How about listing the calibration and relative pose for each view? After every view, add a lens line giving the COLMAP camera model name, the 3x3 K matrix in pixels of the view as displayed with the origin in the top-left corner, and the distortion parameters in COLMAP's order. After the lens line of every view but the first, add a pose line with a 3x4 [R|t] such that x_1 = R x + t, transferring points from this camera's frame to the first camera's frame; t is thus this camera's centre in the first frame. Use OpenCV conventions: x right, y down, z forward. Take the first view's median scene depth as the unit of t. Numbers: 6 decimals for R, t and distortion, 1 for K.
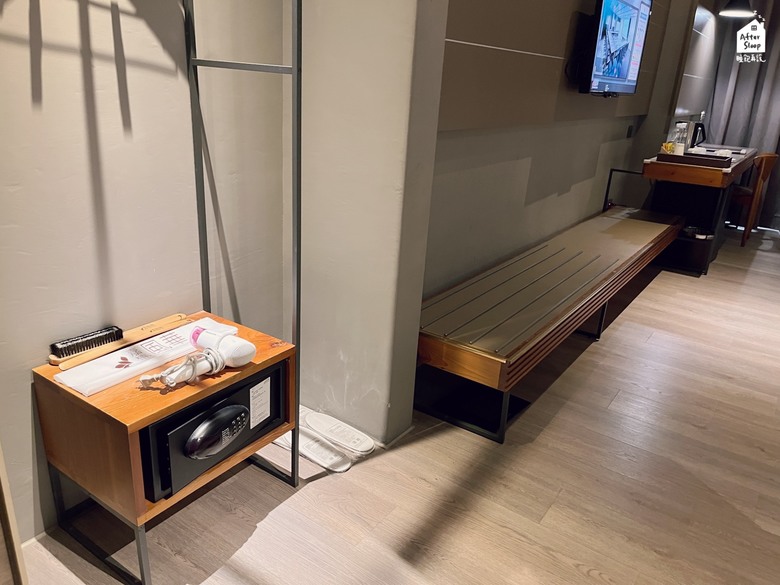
lens RADIAL K [[598.1, 0, 388.7], [0, 598.1, 298.8], [0, 0, 1]] dist [0.027513, -0.062330]
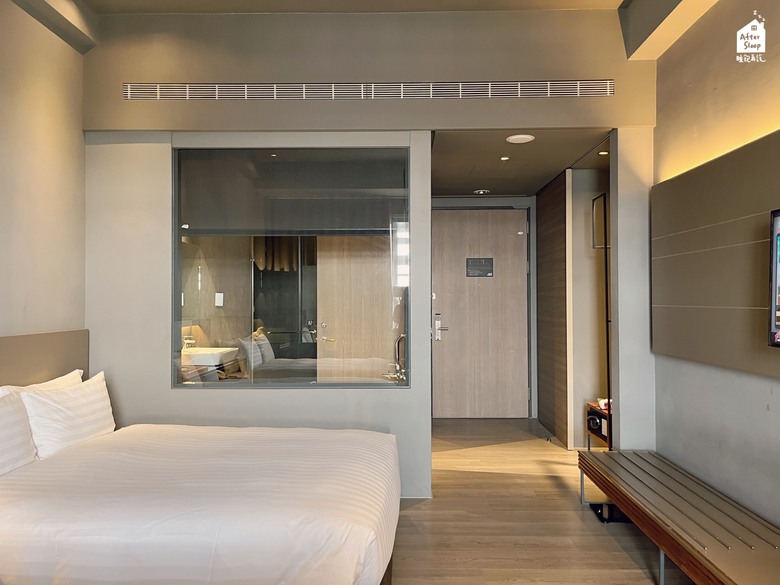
lens RADIAL K [[598.1, 0, 391.4], [0, 598.1, 288.1], [0, 0, 1]] dist [0.027513, -0.062330]
pose [[-0.830997, -0.078047, -0.550774, 2.108909], [-0.249779, 0.937035, 0.244080, -0.842693], [0.497045, 0.340402, -0.798169, 2.337781]]
